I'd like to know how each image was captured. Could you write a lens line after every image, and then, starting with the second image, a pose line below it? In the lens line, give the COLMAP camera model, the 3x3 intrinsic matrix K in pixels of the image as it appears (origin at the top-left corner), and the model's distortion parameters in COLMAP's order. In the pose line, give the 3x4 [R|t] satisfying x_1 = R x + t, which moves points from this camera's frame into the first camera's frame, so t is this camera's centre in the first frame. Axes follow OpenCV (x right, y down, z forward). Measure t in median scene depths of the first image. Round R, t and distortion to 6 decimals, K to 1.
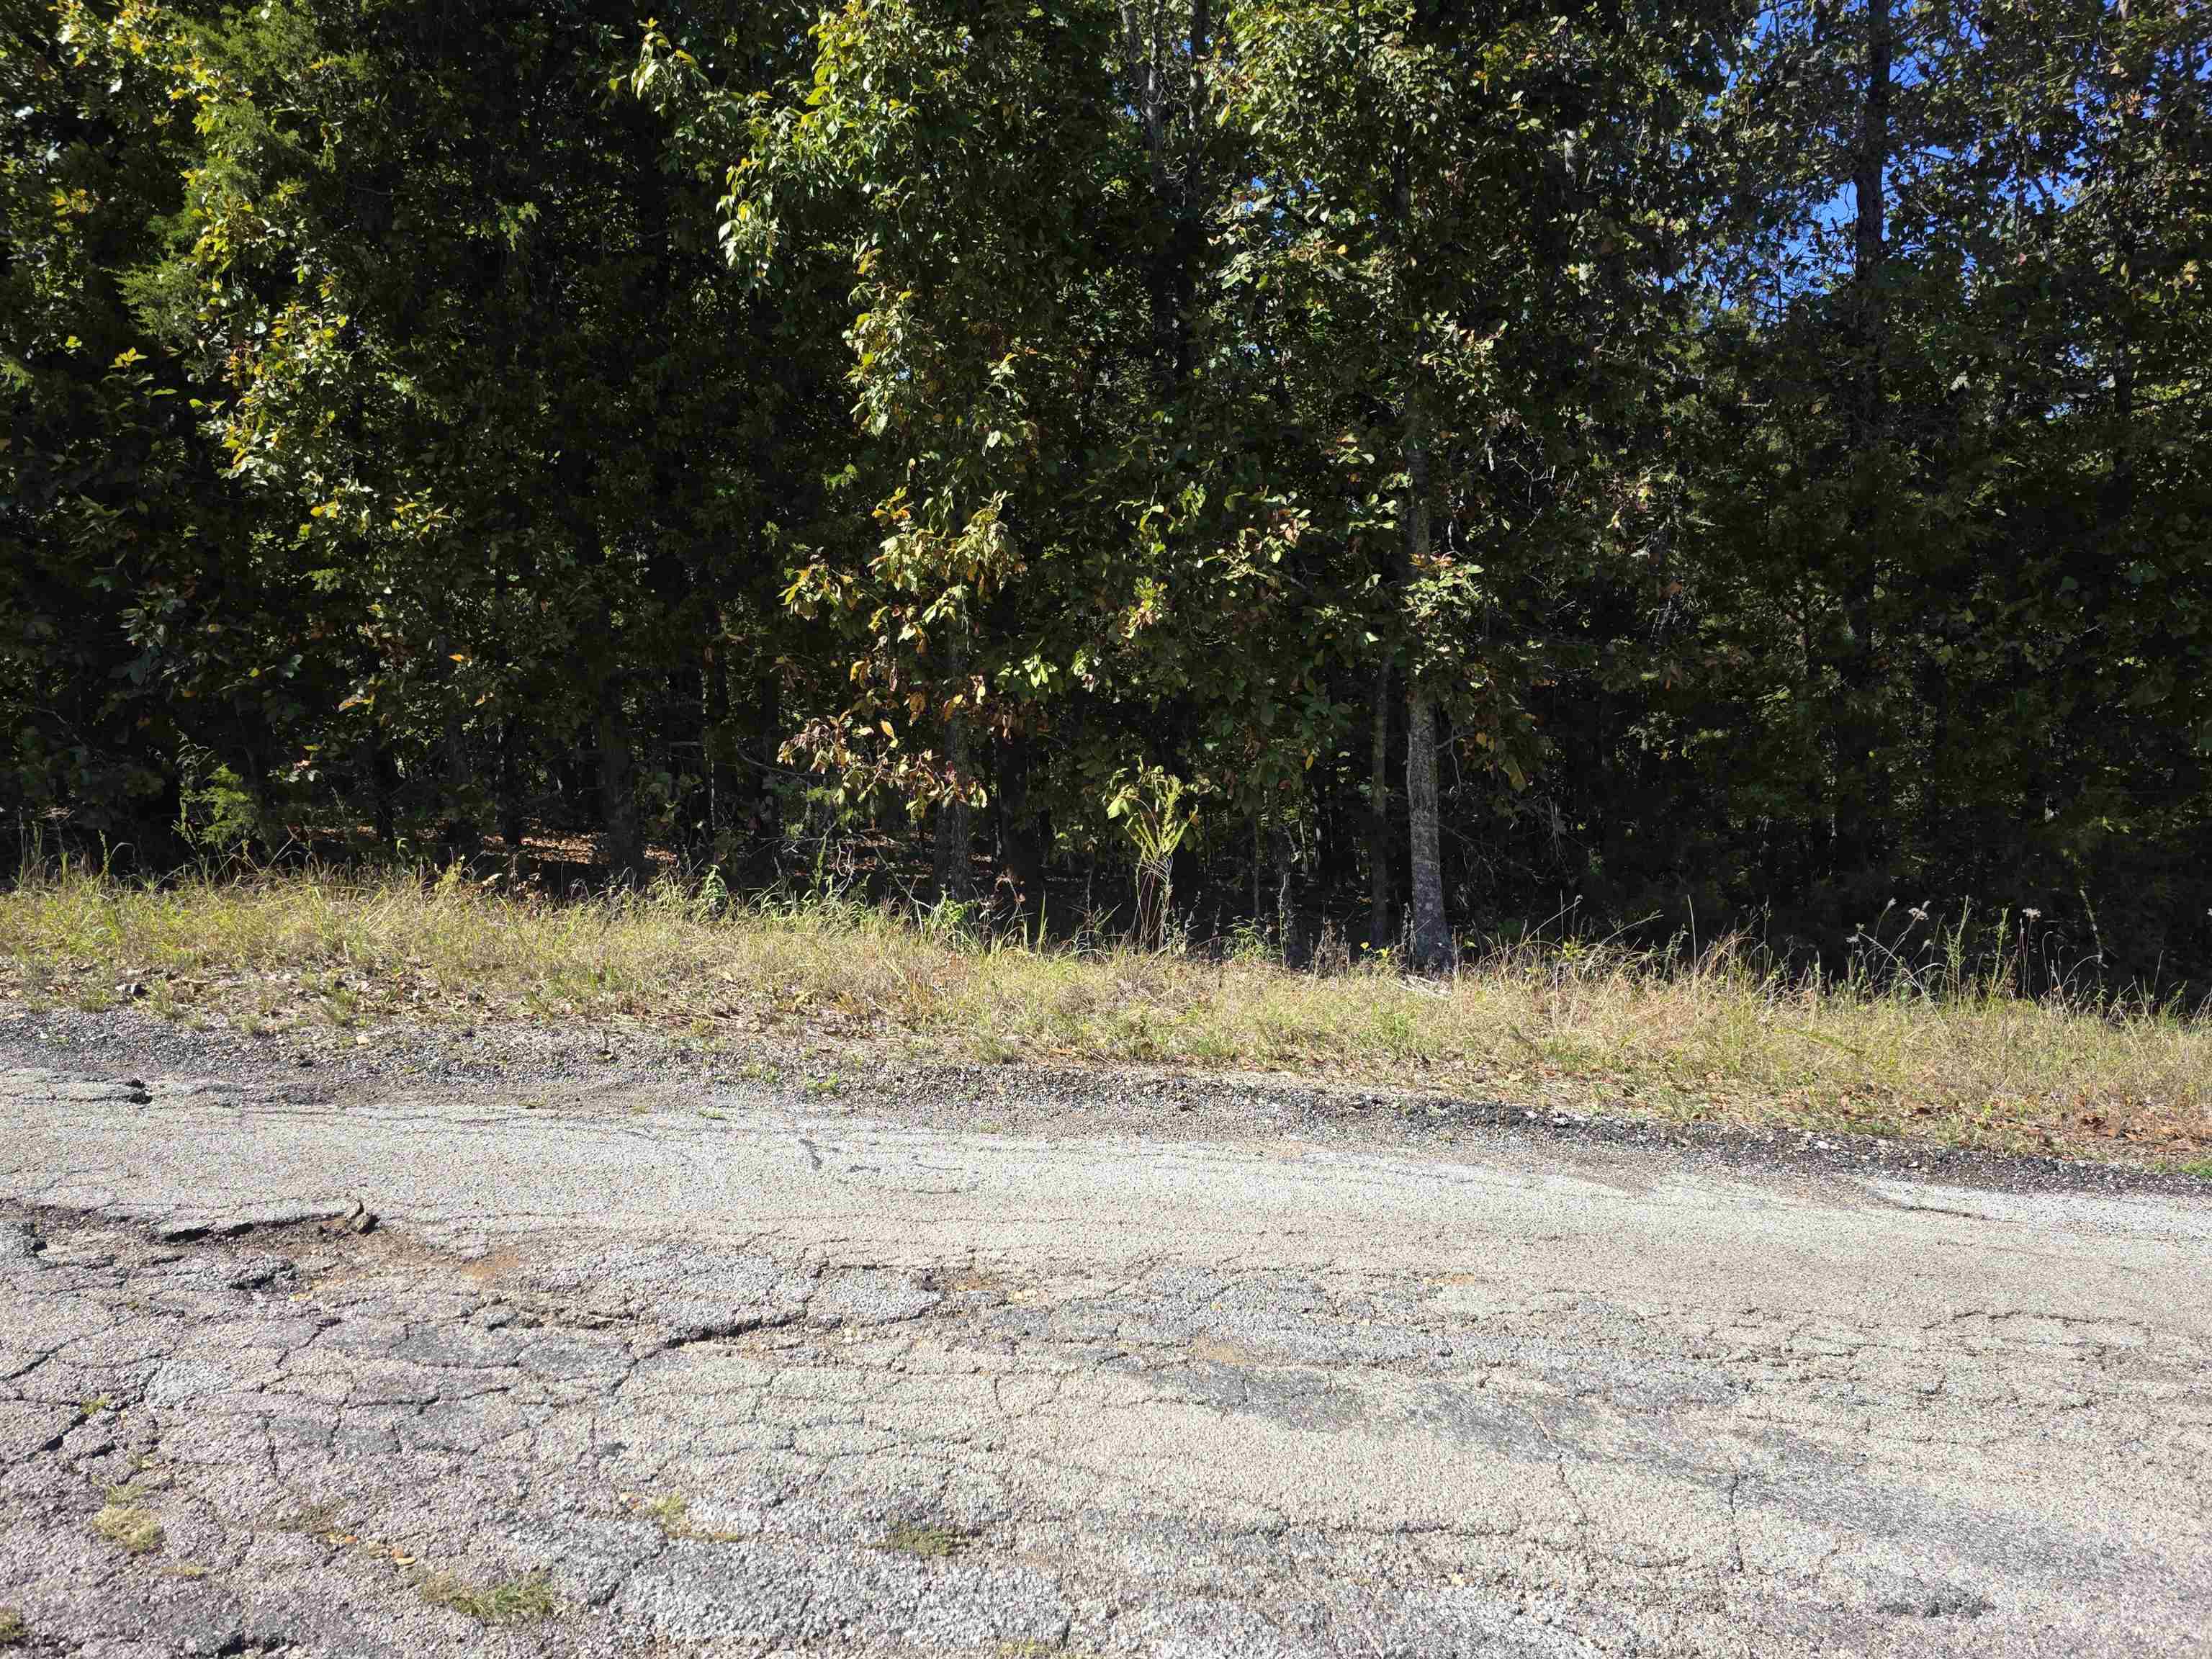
lens RADIAL K [[1487.3, 0, 1088.4], [0, 1487.3, 809.6], [0, 0, 1]] dist [0.068031, -0.059220]
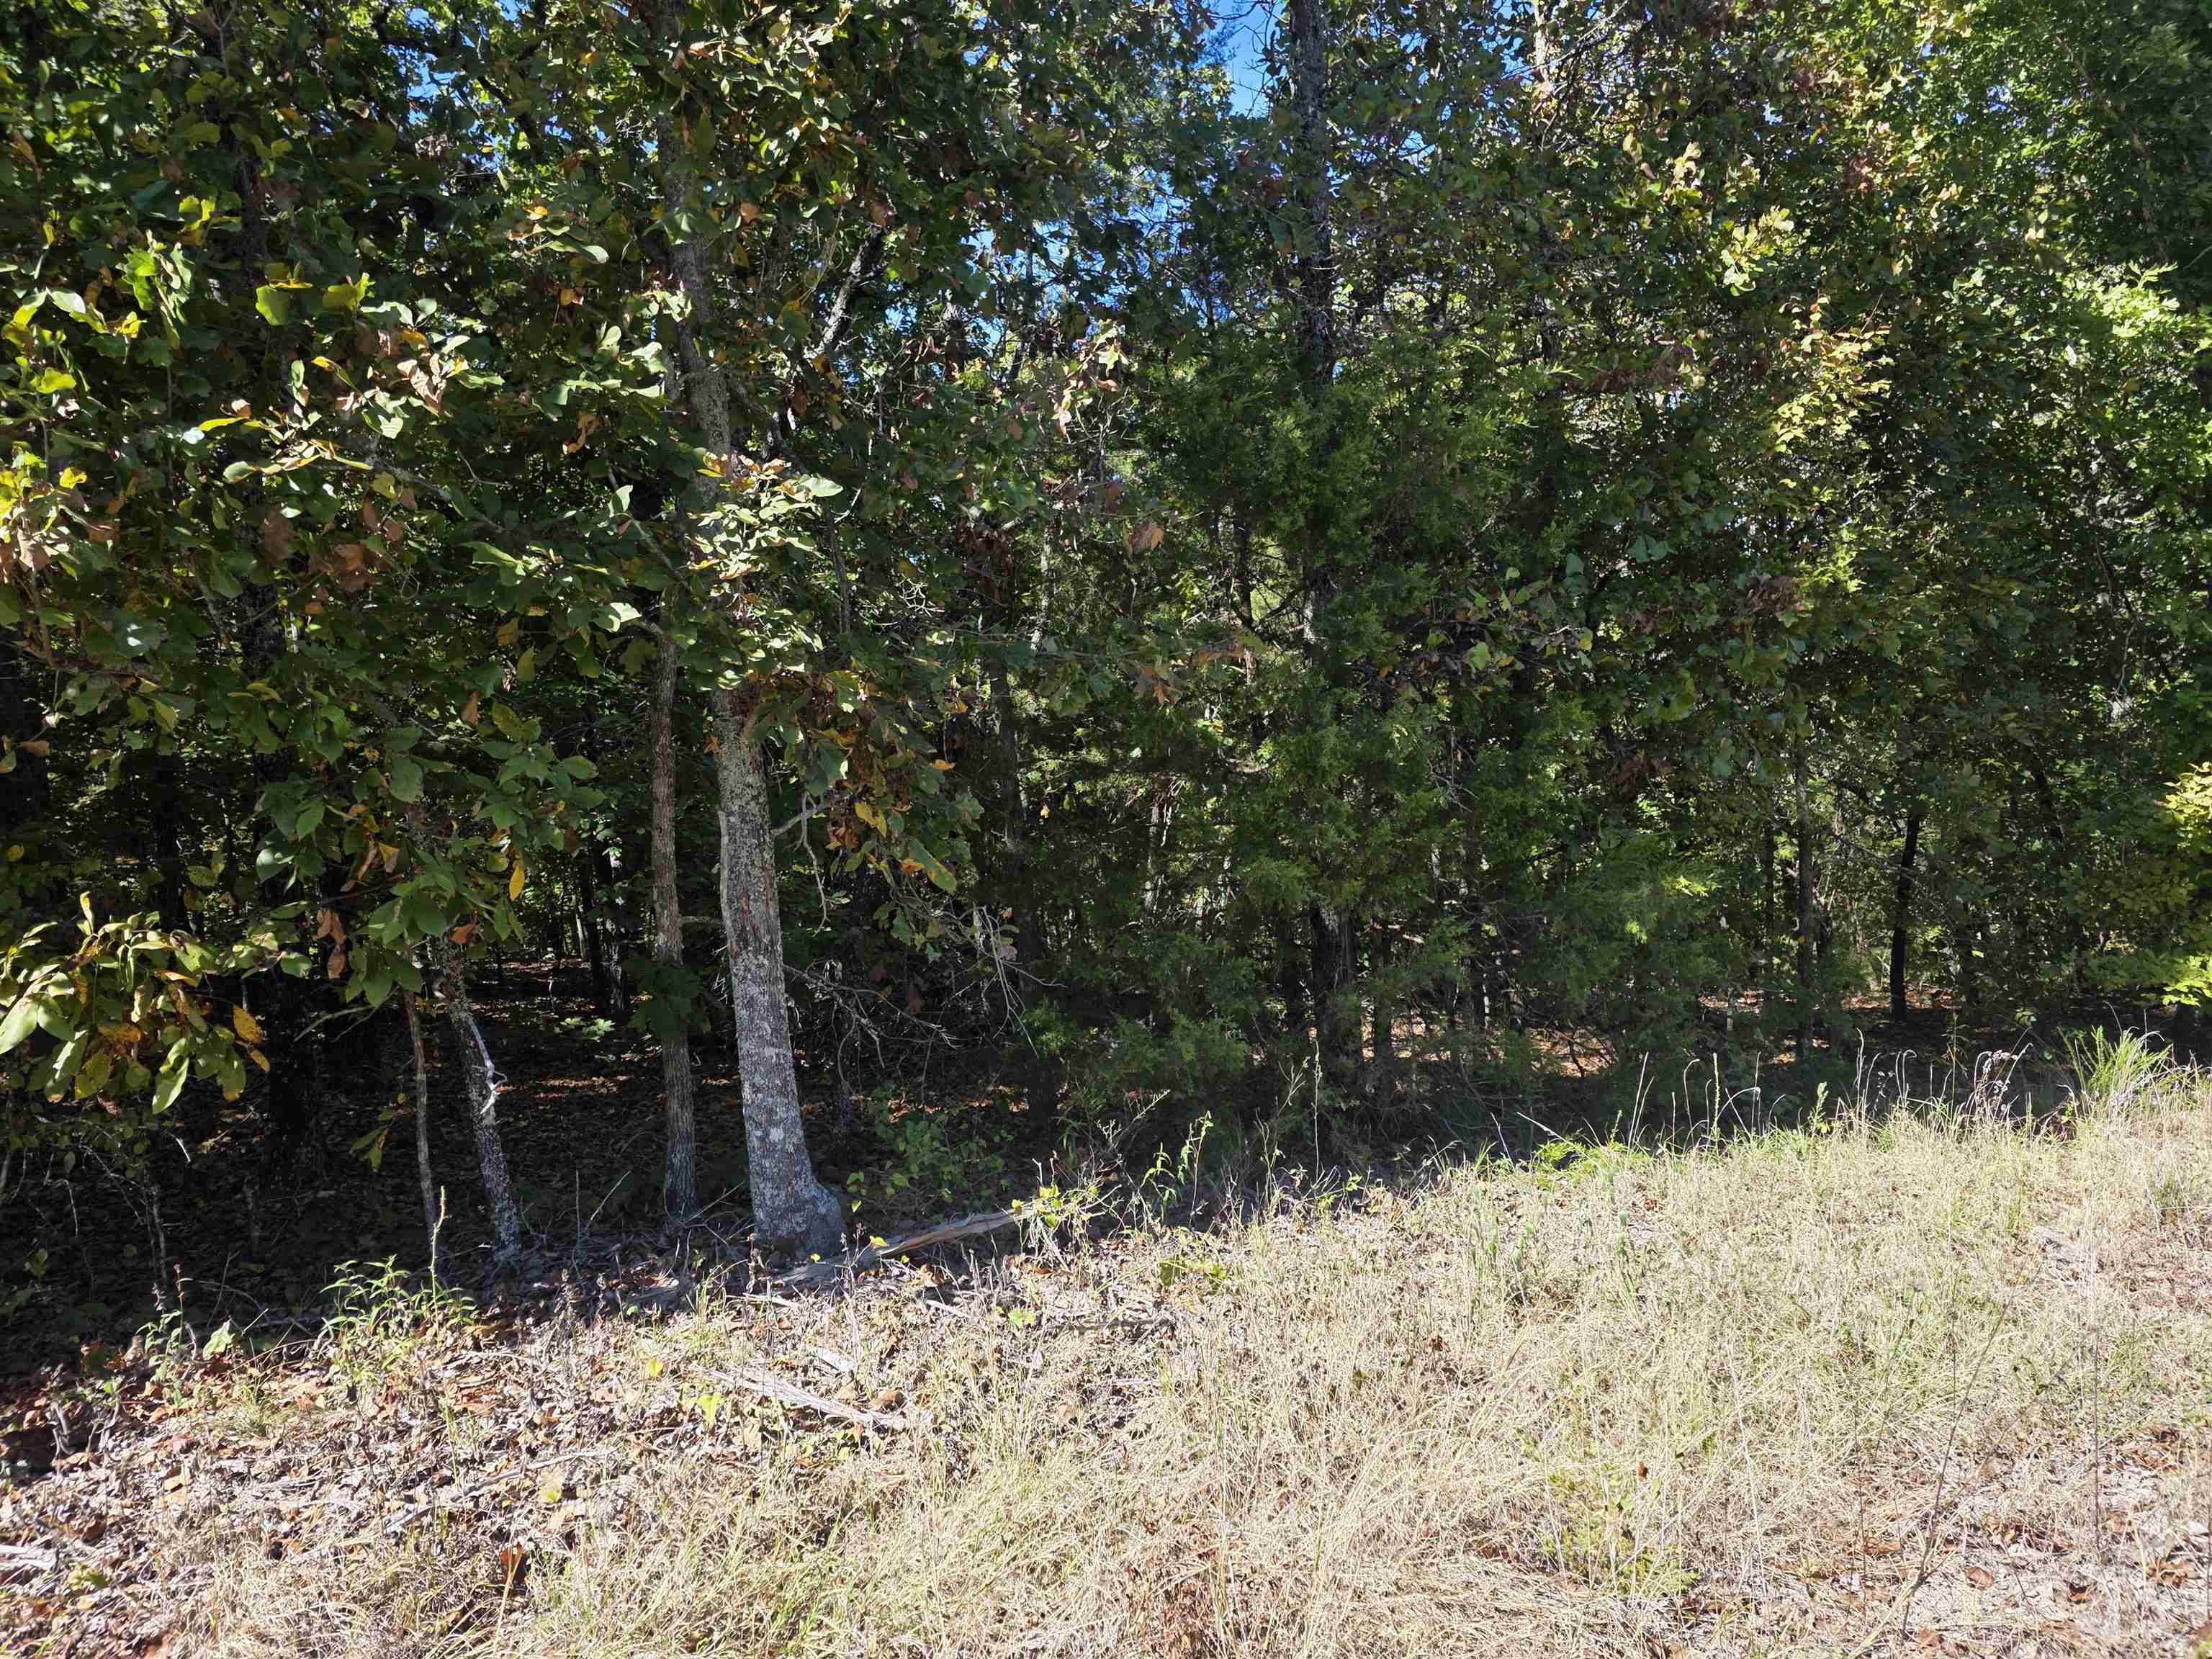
lens RADIAL K [[1487.3, 0, 1111.3], [0, 1487.3, 818.7], [0, 0, 1]] dist [0.068031, -0.059220]
pose [[0.885002, -0.056432, 0.462154, 0.099755], [0.068473, 0.997610, -0.009306, -0.035076], [-0.460524, 0.039881, 0.886751, 0.499419]]
